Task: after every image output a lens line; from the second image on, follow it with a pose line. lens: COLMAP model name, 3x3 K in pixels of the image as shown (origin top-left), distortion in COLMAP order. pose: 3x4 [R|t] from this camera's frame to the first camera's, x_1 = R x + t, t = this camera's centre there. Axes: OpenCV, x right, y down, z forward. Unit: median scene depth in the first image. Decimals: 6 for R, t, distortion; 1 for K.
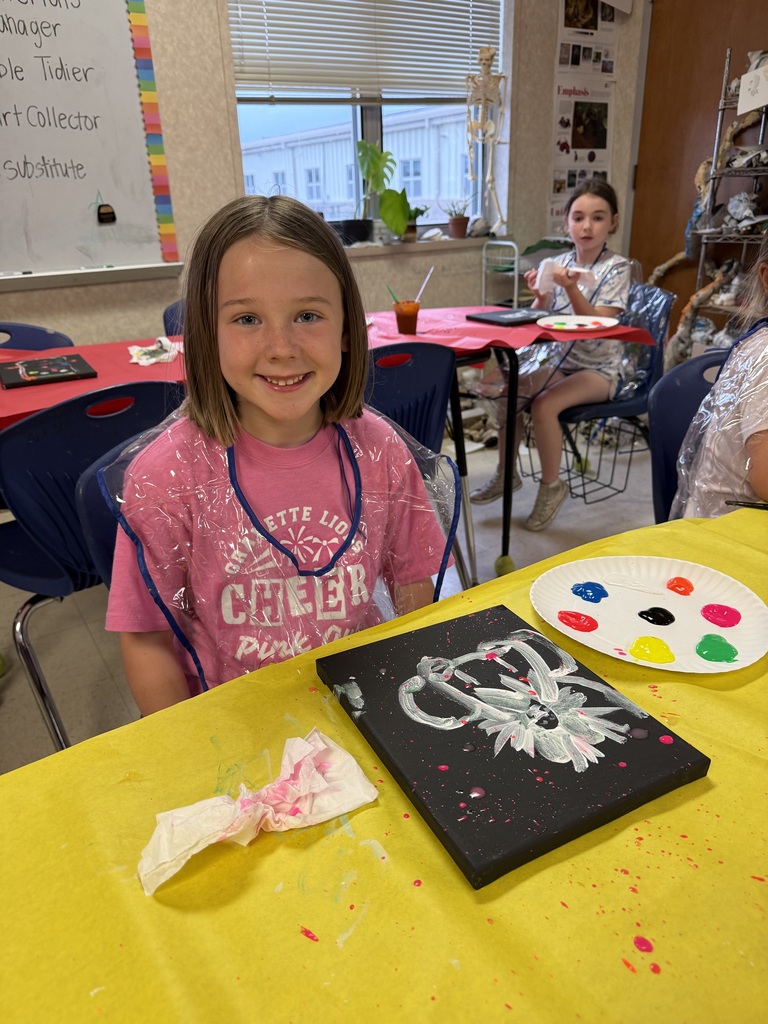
lens RADIAL K [[760.8, 0, 384.0], [0, 760.8, 512.0], [0, 0, 1]] dist [-0.011331, 0.015527]
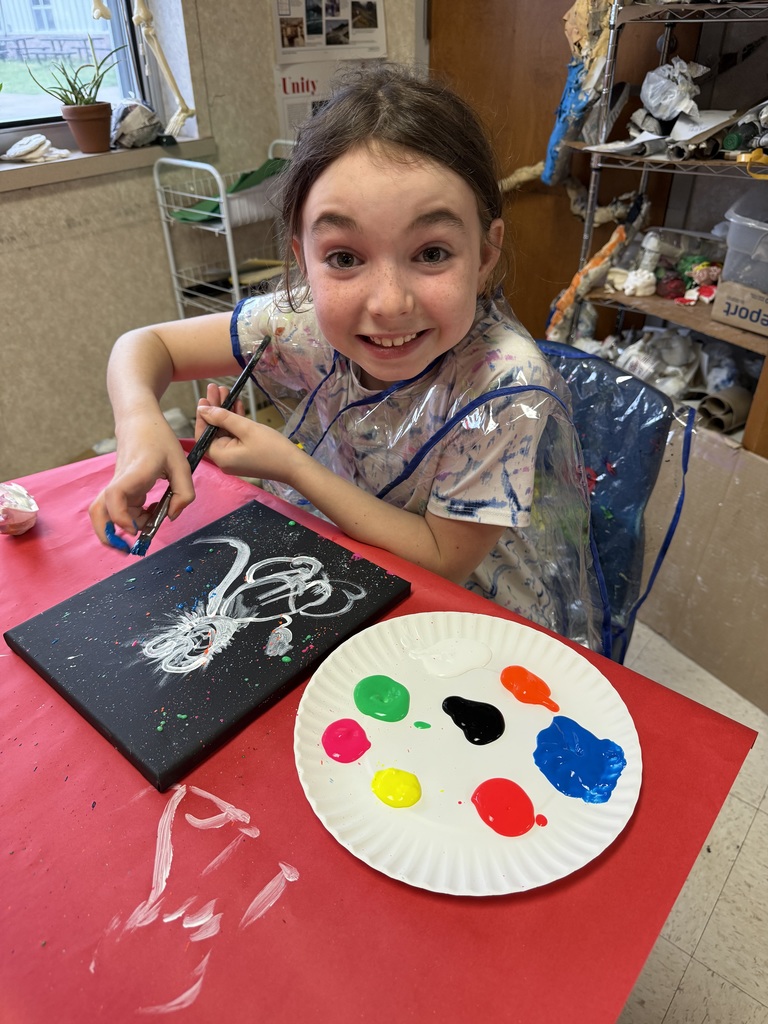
lens RADIAL K [[760.8, 0, 384.0], [0, 760.8, 512.0], [0, 0, 1]] dist [-0.011331, 0.015527]
pose [[0.951161, -0.151634, 0.268887, 0.109061], [0.103368, 0.977206, 0.185426, -0.213093], [-0.290875, -0.148576, 0.945154, 0.476133]]
